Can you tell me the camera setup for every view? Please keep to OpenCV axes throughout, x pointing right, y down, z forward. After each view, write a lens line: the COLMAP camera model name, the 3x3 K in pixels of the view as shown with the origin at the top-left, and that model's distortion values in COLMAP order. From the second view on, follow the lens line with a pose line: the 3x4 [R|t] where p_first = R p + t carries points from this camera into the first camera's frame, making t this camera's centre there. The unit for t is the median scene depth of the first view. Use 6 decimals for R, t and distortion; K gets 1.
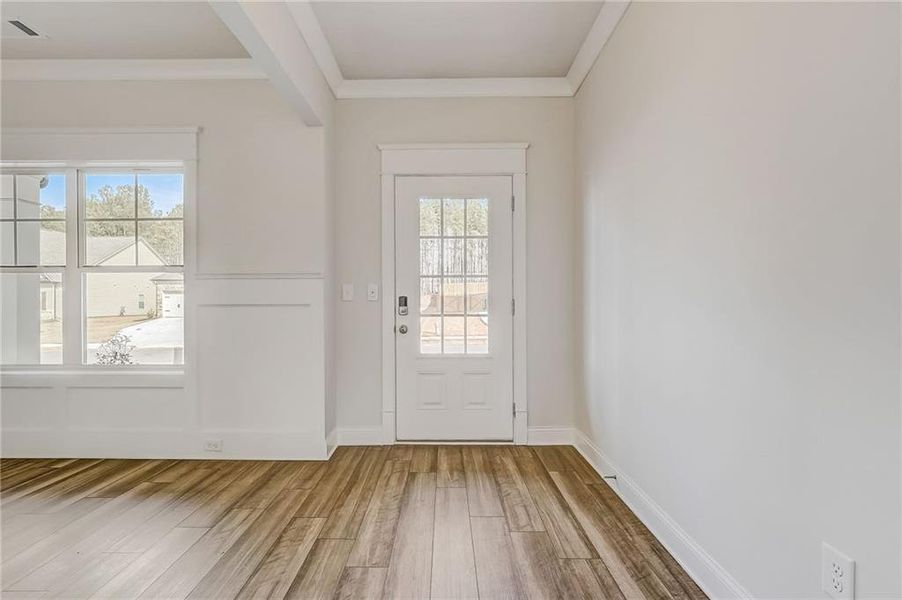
lens RADIAL K [[411.0, 0, 448.9], [0, 411.0, 295.2], [0, 0, 1]] dist [-0.018722, 0.007915]
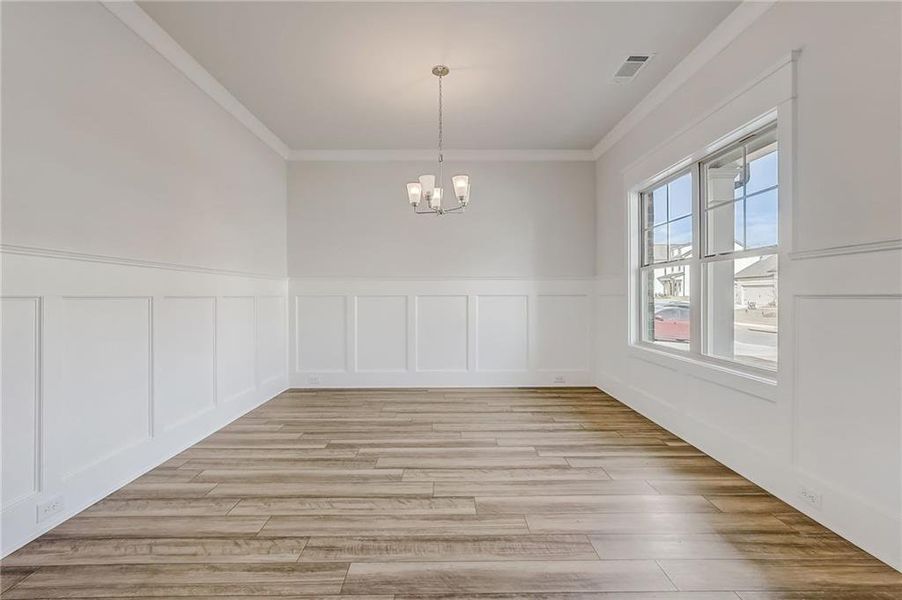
lens RADIAL K [[411.0, 0, 448.9], [0, 411.0, 295.2], [0, 0, 1]] dist [-0.018722, 0.007915]
pose [[0.007124, 0.003536, -0.999968, 0.117522], [0.030952, 0.999514, 0.003755, 0.001418], [0.999495, -0.030977, 0.007011, 0.399298]]
